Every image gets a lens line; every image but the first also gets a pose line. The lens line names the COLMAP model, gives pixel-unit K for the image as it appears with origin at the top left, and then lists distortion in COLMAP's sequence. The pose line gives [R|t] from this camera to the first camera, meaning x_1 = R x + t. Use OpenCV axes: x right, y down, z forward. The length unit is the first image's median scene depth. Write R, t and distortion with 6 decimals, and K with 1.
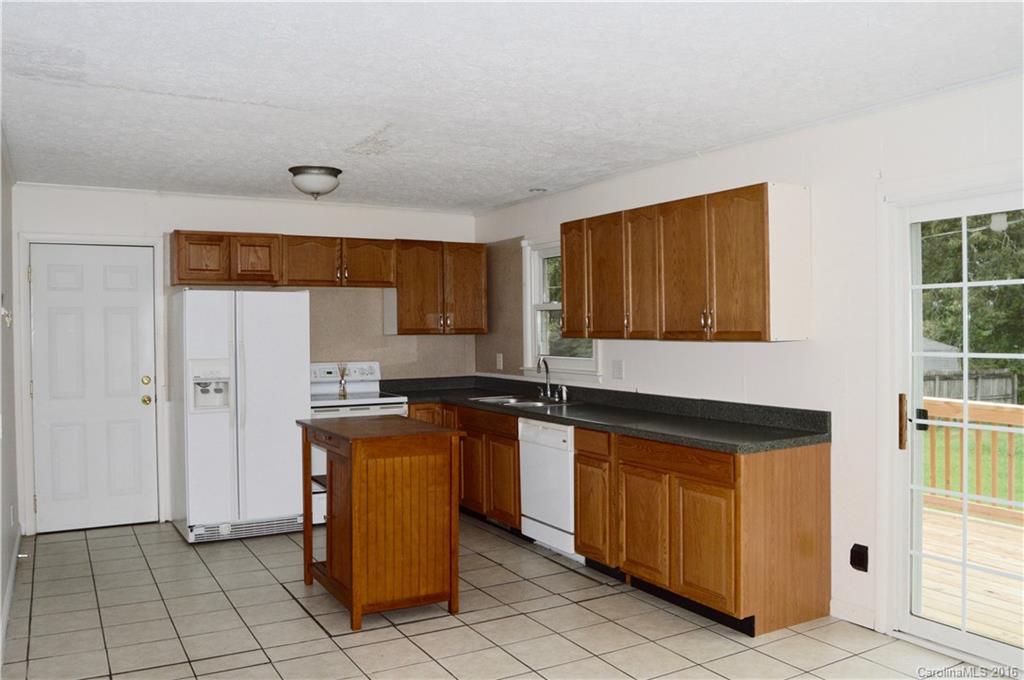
lens RADIAL K [[825.3, 0, 512.0], [0, 825.3, 340.0], [0, 0, 1]] dist [-0.084067, 0.017567]
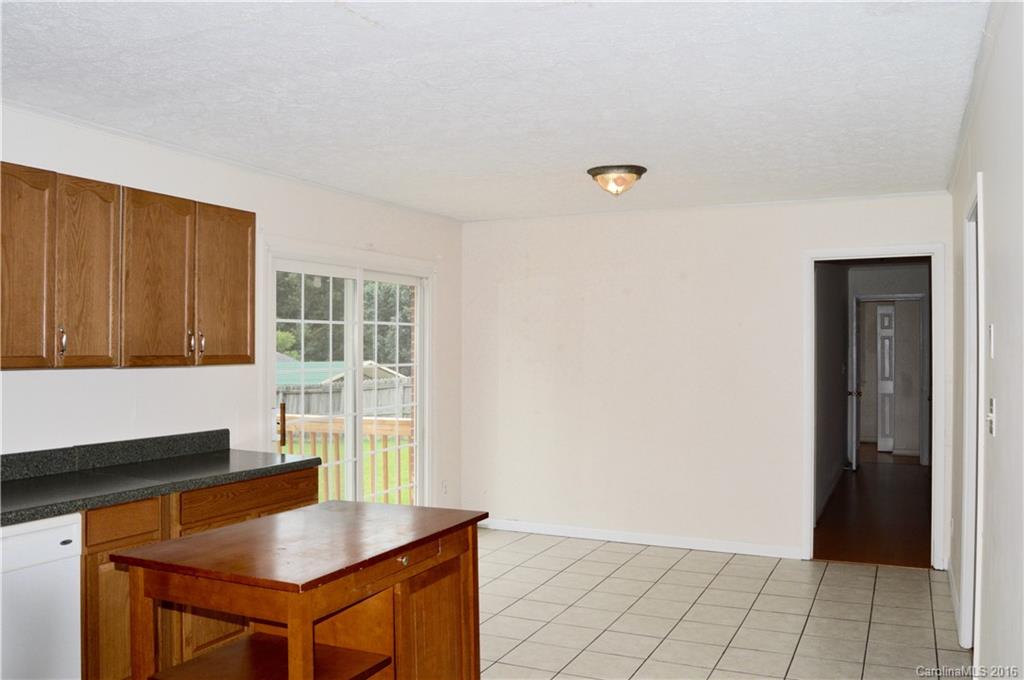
lens RADIAL K [[825.3, 0, 512.0], [0, 825.3, 340.0], [0, 0, 1]] dist [-0.084067, 0.017567]
pose [[-0.564914, 0.017836, 0.824957, -0.653163], [0.018927, 0.999783, -0.008655, -0.012450], [-0.824933, 0.010724, -0.565129, 1.168221]]
